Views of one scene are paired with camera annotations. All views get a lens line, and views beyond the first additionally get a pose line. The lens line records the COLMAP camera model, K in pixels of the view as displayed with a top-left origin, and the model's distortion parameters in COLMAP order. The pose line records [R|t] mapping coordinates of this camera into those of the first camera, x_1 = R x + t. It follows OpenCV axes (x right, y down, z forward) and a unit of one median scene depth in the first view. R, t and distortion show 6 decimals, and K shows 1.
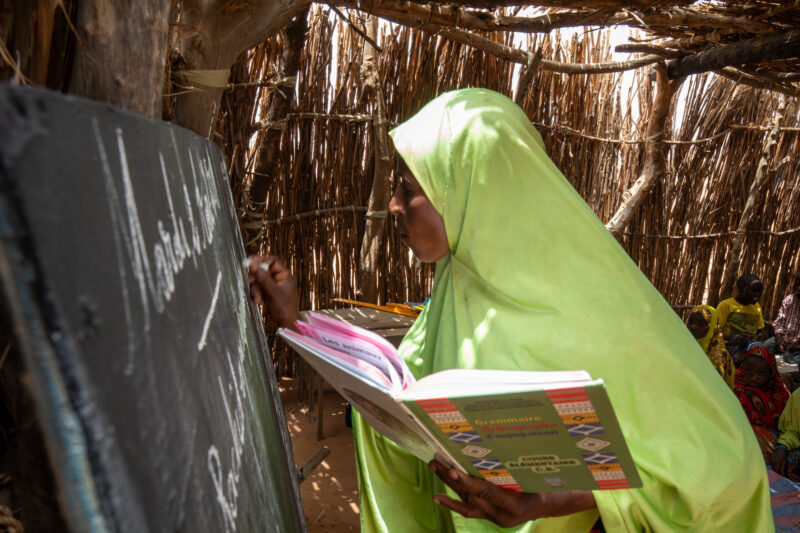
lens RADIAL K [[645.9, 0, 406.5], [0, 645.9, 263.6], [0, 0, 1]] dist [0.047672, -0.006588]
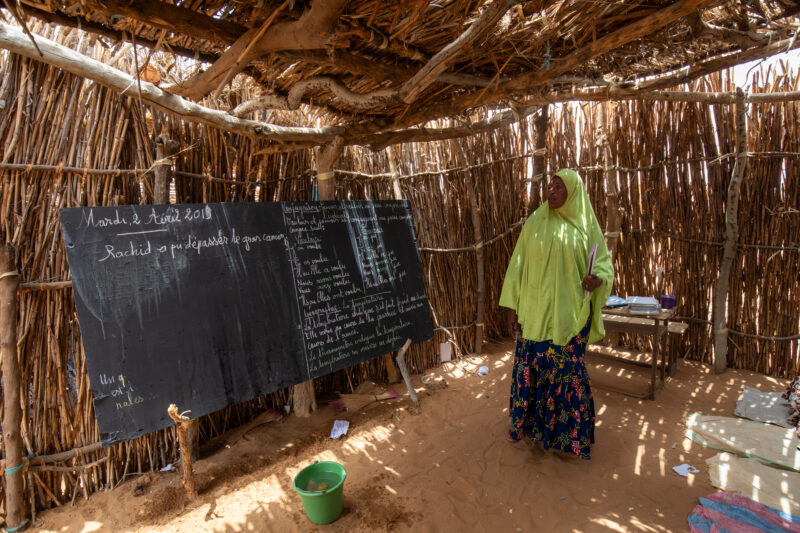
lens RADIAL K [[433.8, 0, 399.1], [0, 433.8, 273.9], [0, 0, 1]] dist [-0.018862, 0.007017]
pose [[0.476529, 0.101521, -0.873277, 0.592232], [-0.096119, 0.993372, 0.063032, -0.005557], [0.873888, 0.053902, 0.483129, 0.152931]]
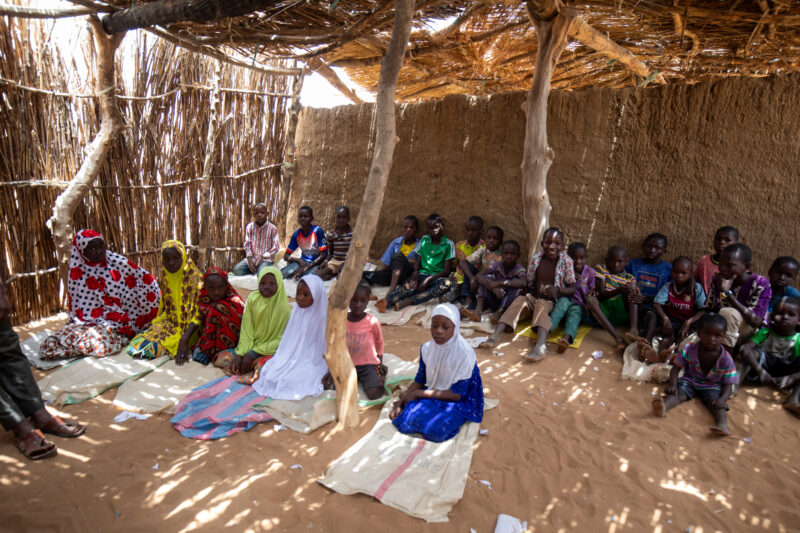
lens RADIAL K [[532.7, 0, 394.0], [0, 532.7, 266.1], [0, 0, 1]] dist [0.009243, 0.006383]
pose [[0.742998, -0.182792, 0.643848, 0.143496], [0.116957, 0.982641, 0.144009, 0.012531], [-0.658995, -0.031696, 0.751479, 0.053779]]
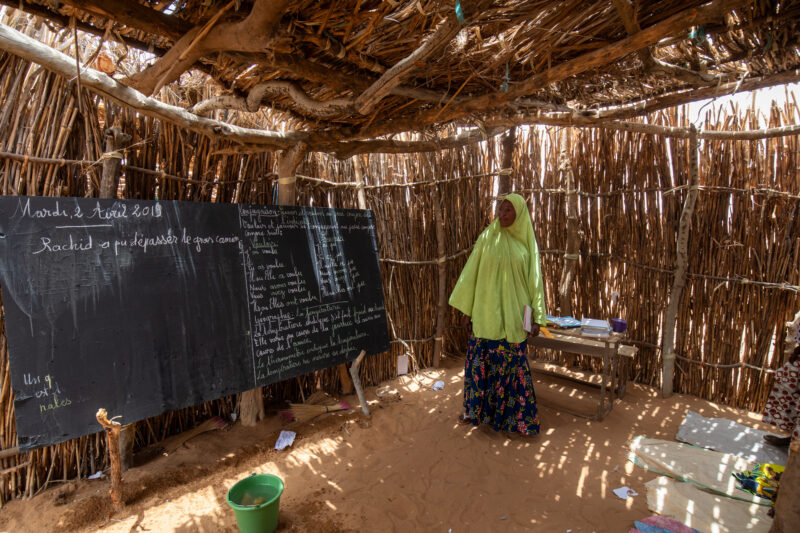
lens RADIAL K [[433.8, 0, 397.7], [0, 433.8, 272.5], [0, 0, 1]] dist [-0.018862, 0.007017]
pose [[0.522345, 0.107642, -0.845913, 0.600005], [-0.154193, 0.987571, 0.030456, -0.011220], [0.838678, 0.114525, 0.532451, 0.177074]]
